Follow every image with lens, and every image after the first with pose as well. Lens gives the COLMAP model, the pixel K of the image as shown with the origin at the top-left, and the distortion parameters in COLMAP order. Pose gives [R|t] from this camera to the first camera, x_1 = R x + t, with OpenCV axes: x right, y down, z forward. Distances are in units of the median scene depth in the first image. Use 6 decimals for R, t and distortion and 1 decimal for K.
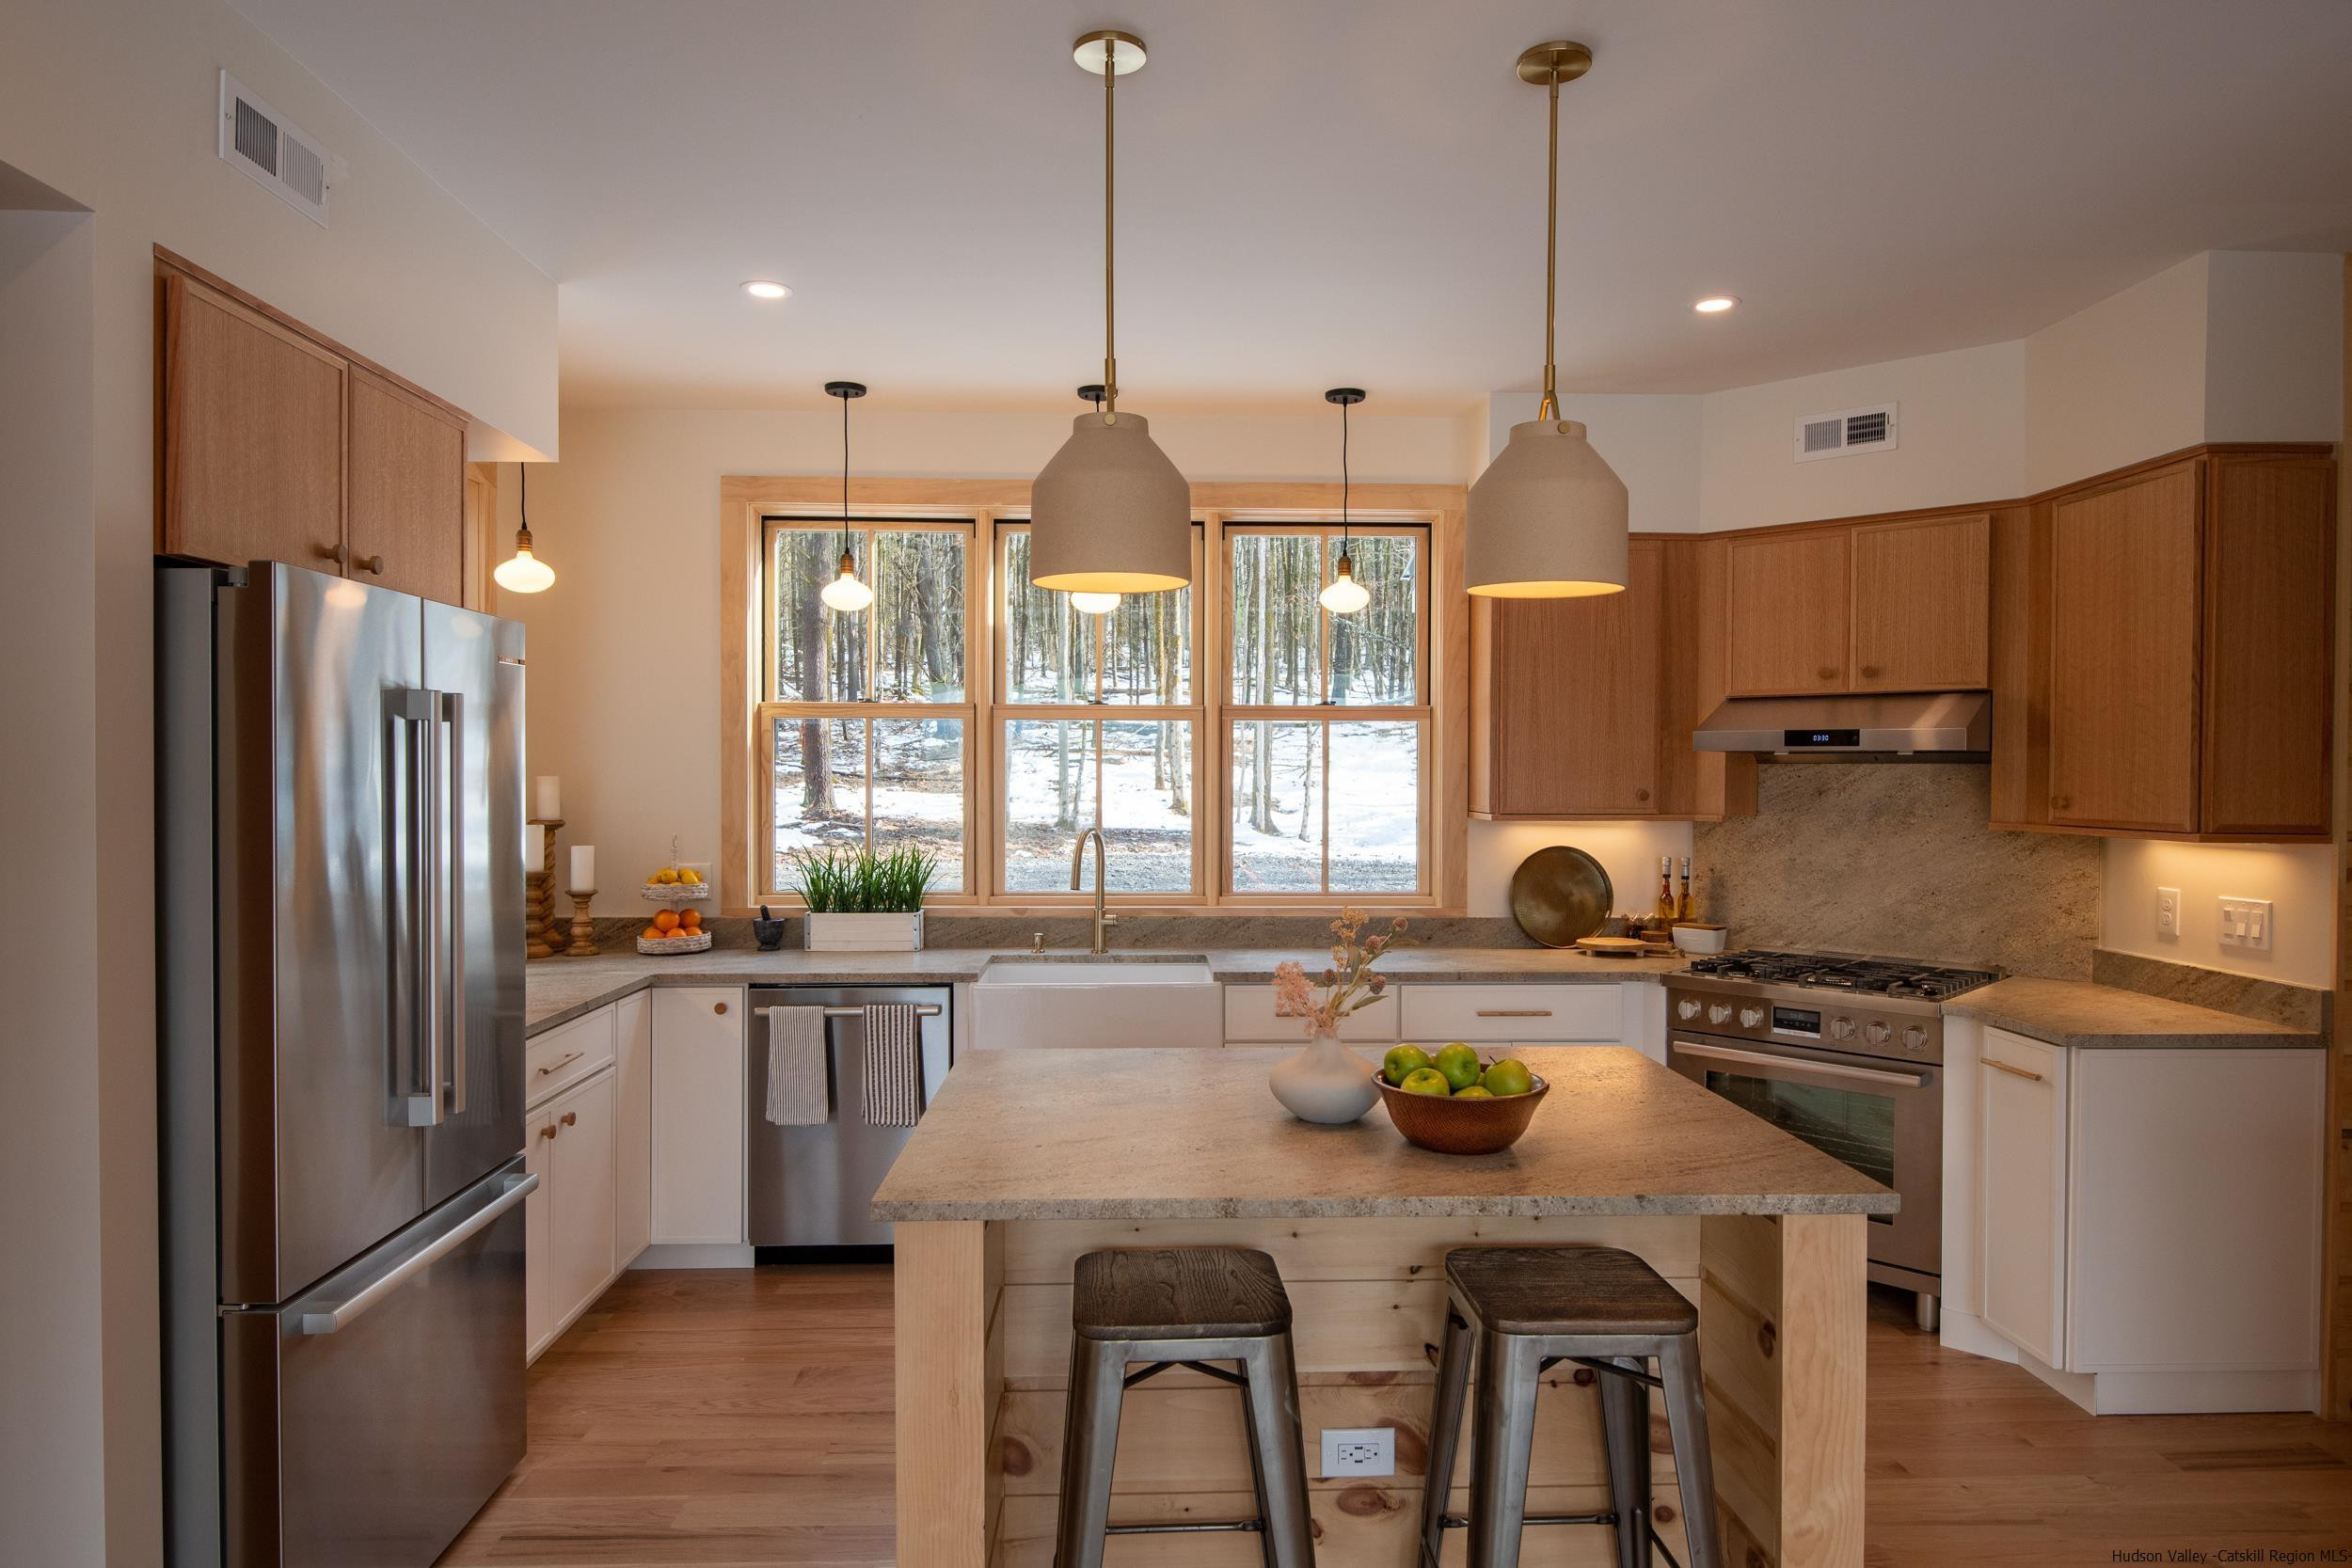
lens RADIAL K [[1410.7, 0, 1175.3], [0, 1410.7, 788.5], [0, 0, 1]] dist [0.009811, 0.001851]
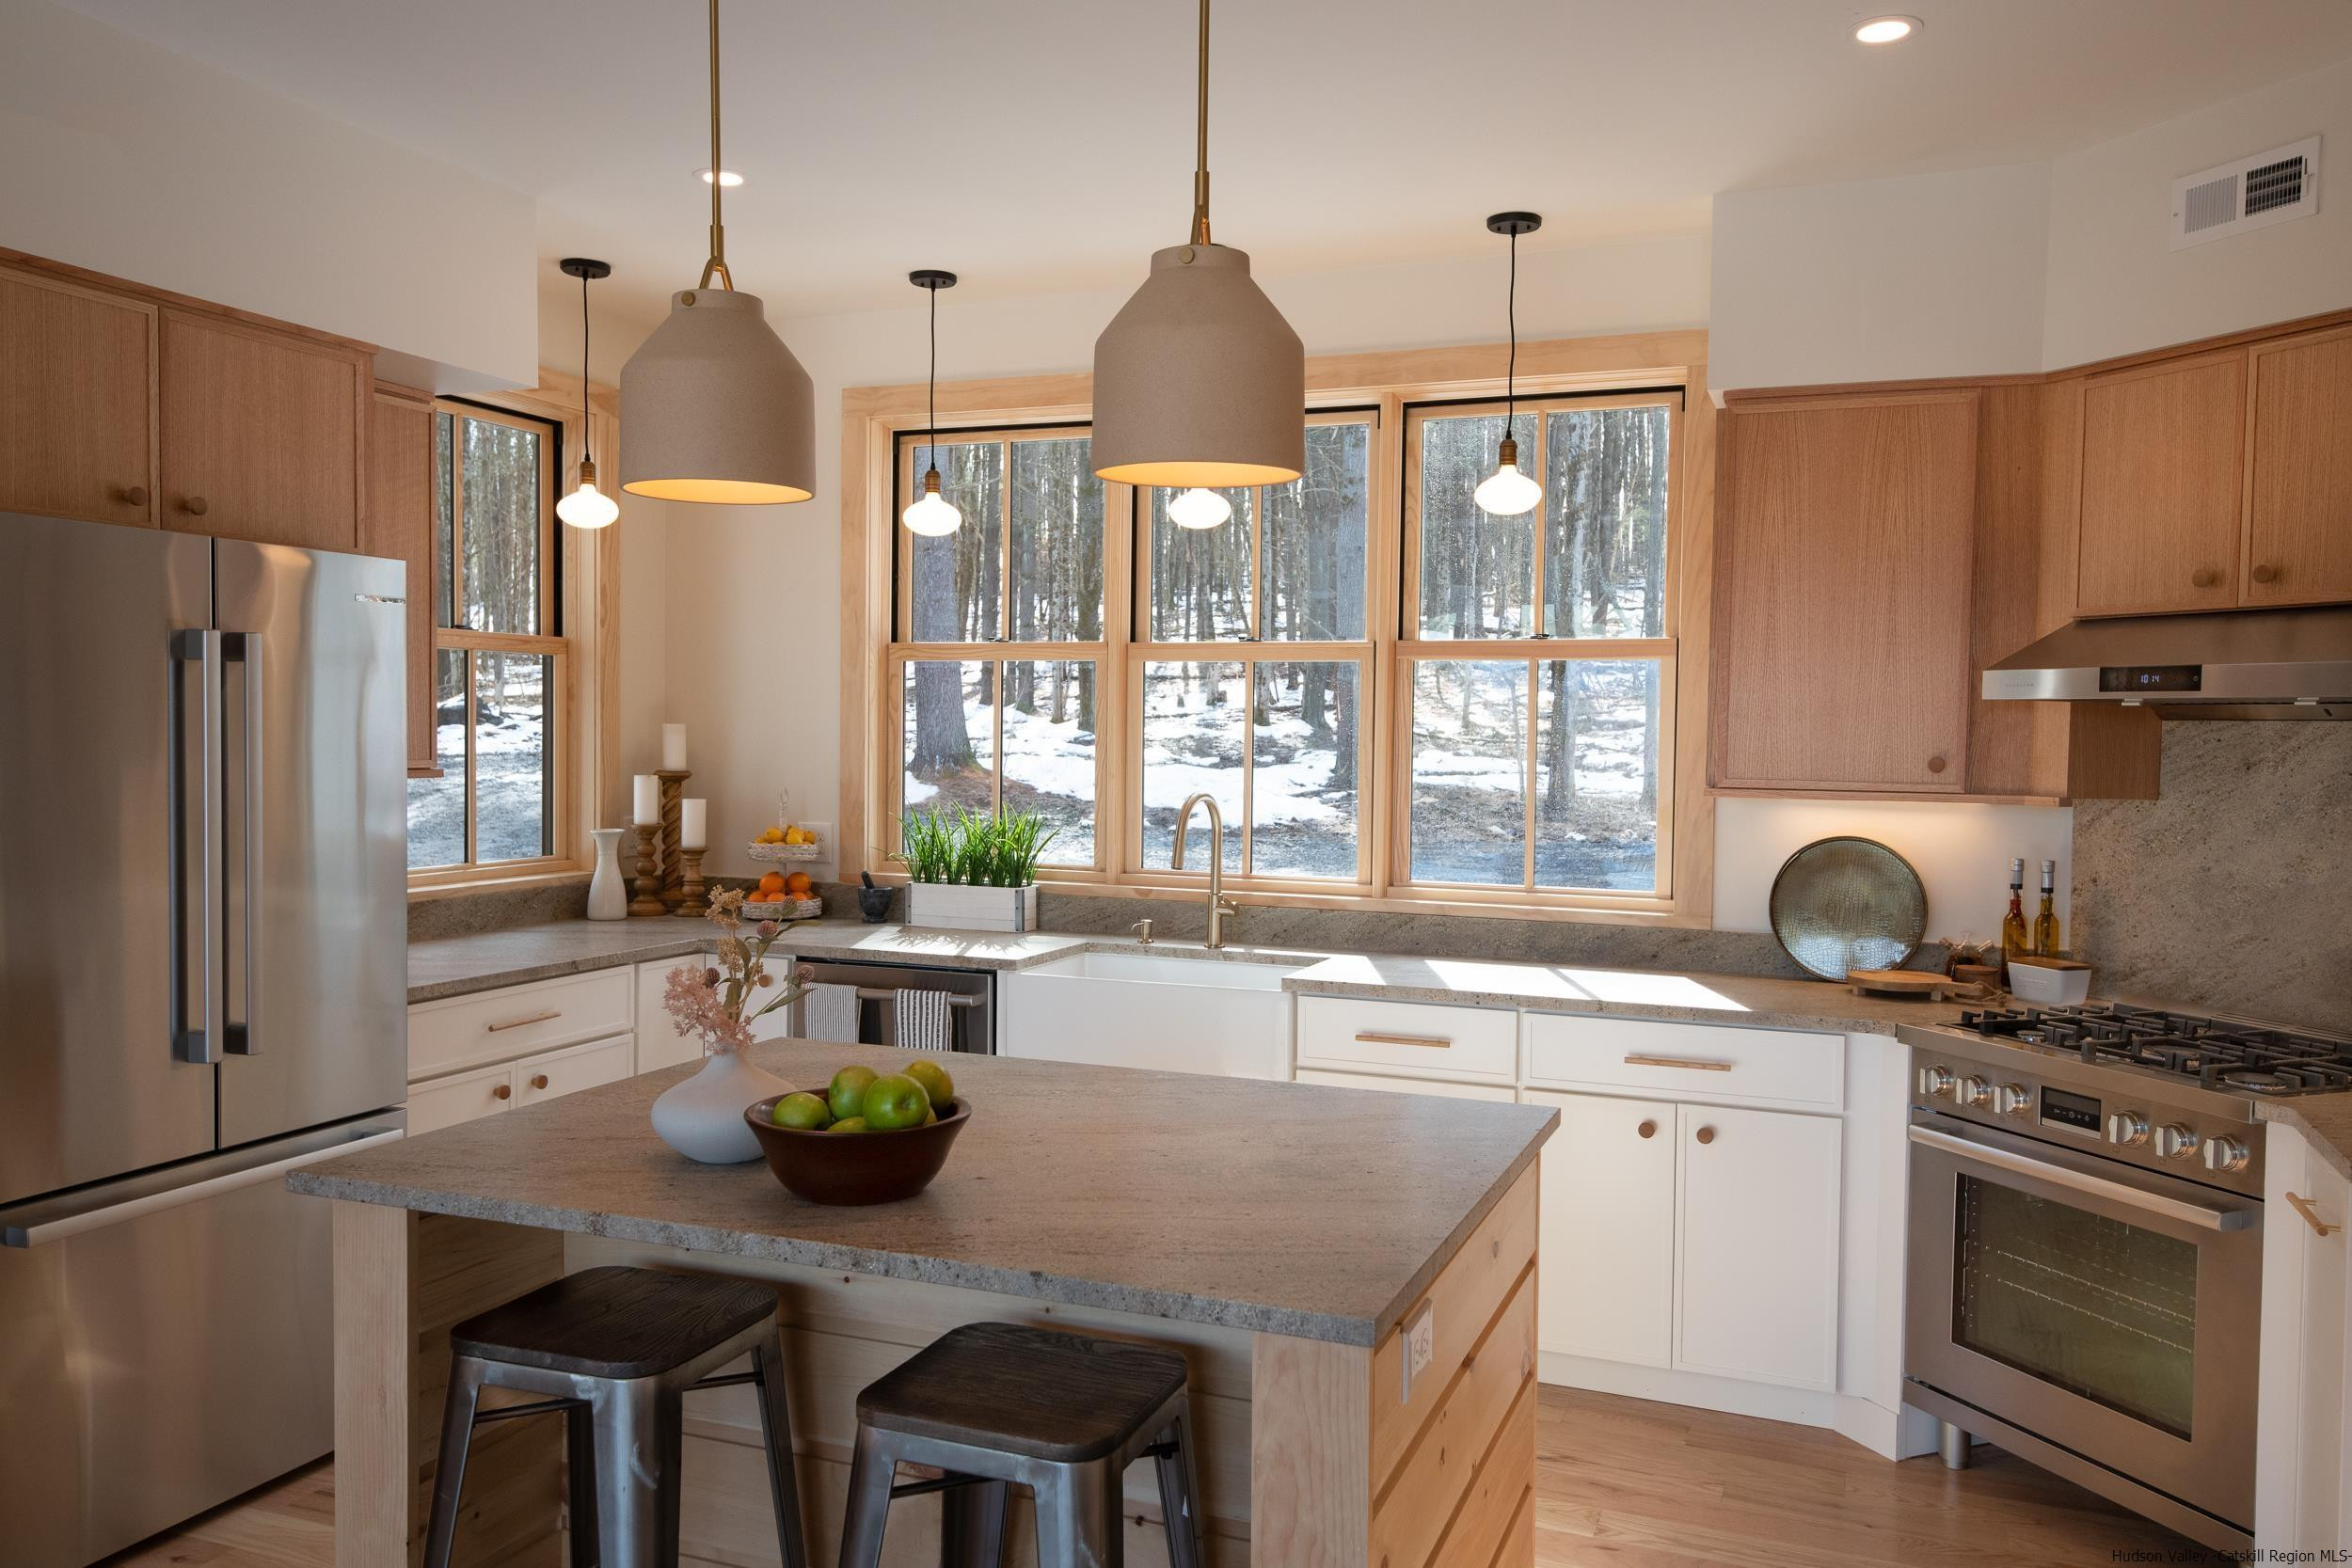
lens RADIAL K [[1745.4, 0, 1174.5], [0, 1745.4, 780.2], [0, 0, 1]] dist [0.031099, -0.011248]
pose [[0.914674, 0.021272, -0.403631, 0.336112], [-0.015352, 0.999722, 0.017898, 0.002644], [0.403900, -0.010174, 0.914747, 0.076250]]
